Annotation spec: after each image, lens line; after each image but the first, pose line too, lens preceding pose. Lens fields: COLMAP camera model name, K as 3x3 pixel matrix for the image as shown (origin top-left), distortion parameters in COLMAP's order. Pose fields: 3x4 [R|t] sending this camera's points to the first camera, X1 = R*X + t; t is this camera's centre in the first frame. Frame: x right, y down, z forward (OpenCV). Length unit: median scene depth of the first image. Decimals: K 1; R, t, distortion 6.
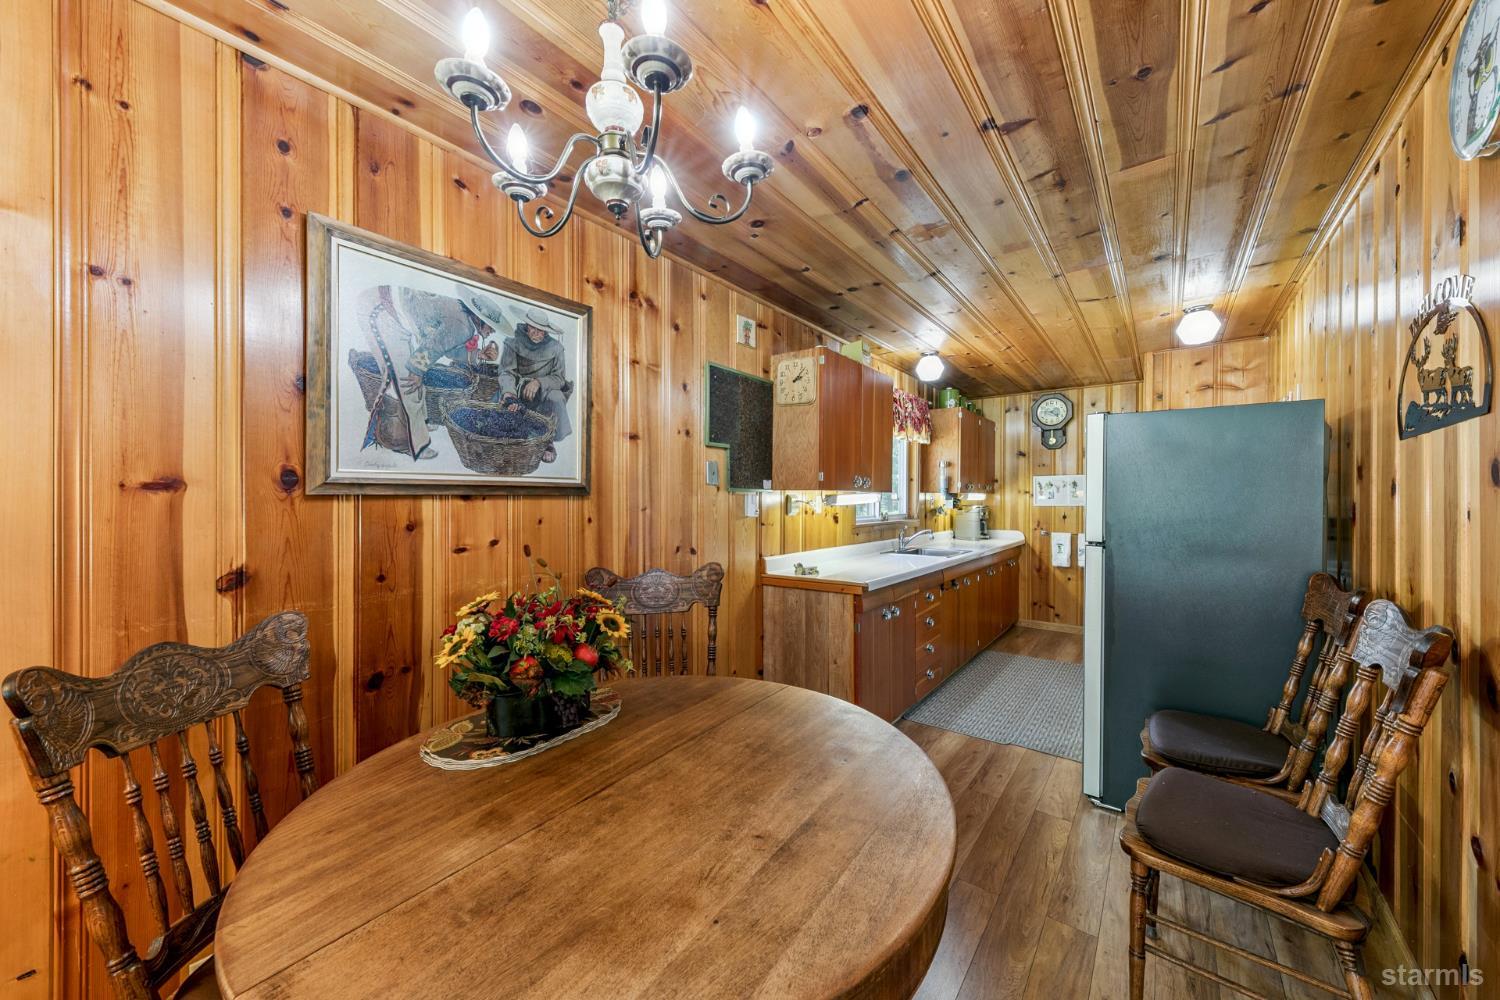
lens RADIAL K [[535.1, 0, 756.5], [0, 535.1, 498.3], [0, 0, 1]] dist [-0.001224, 0.000335]
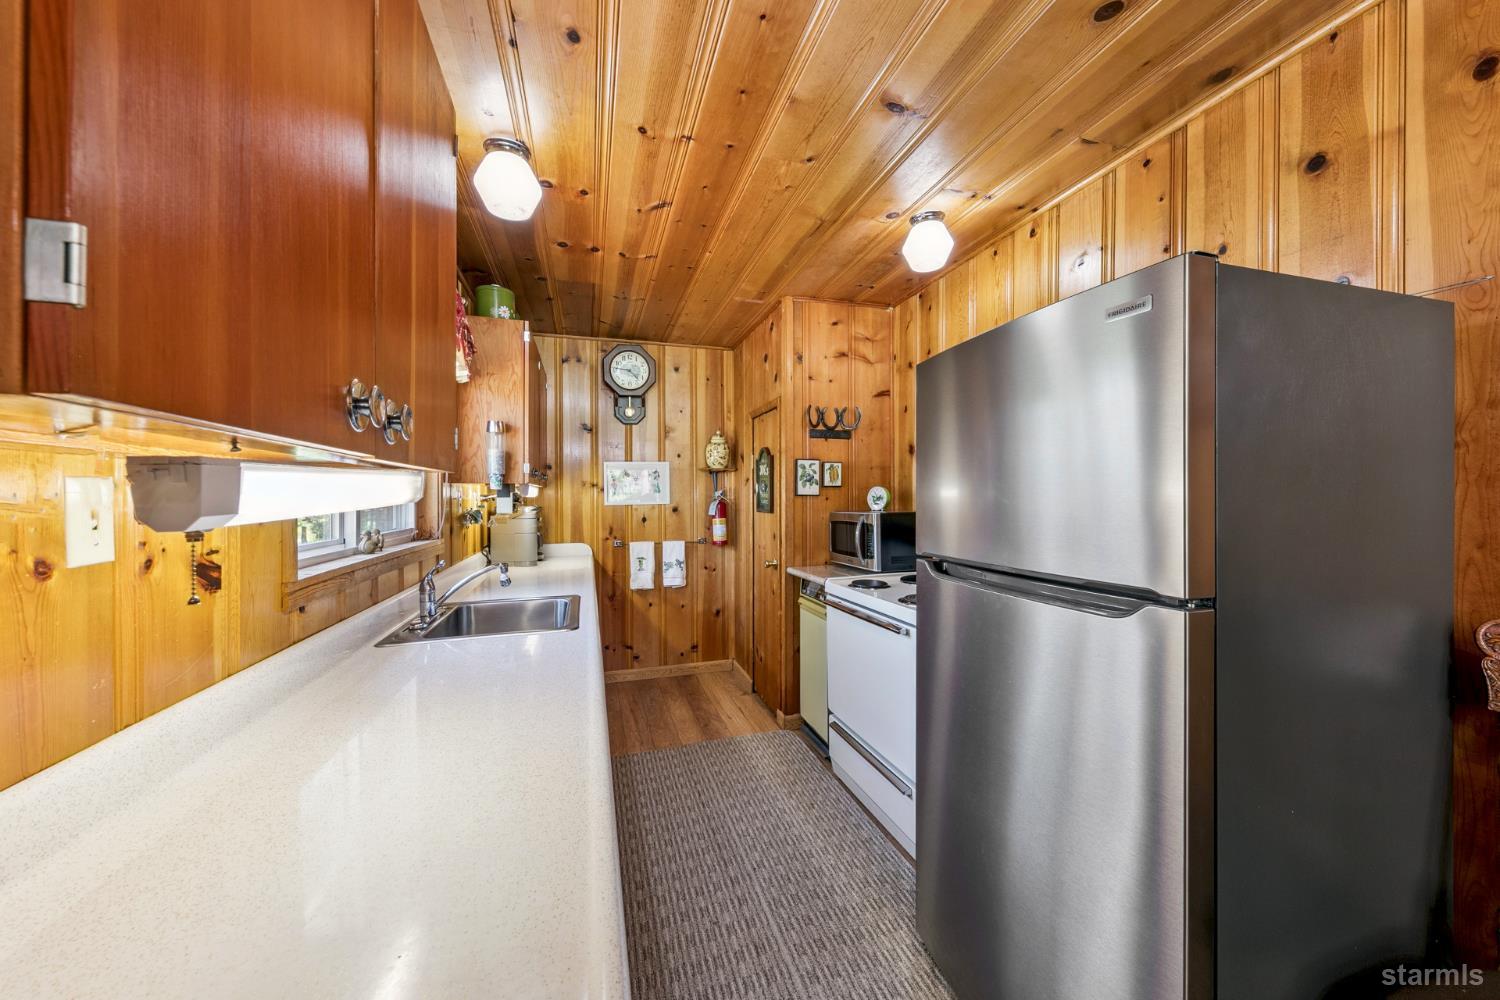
lens RADIAL K [[535.1, 0, 743.3], [0, 535.1, 499.9], [0, 0, 1]] dist [-0.001224, 0.000335]
pose [[0.580658, -0.011114, 0.814071, 0.066176], [0.007416, 0.999938, 0.008362, 0.003232], [-0.814114, 0.001181, 0.580705, 0.473906]]
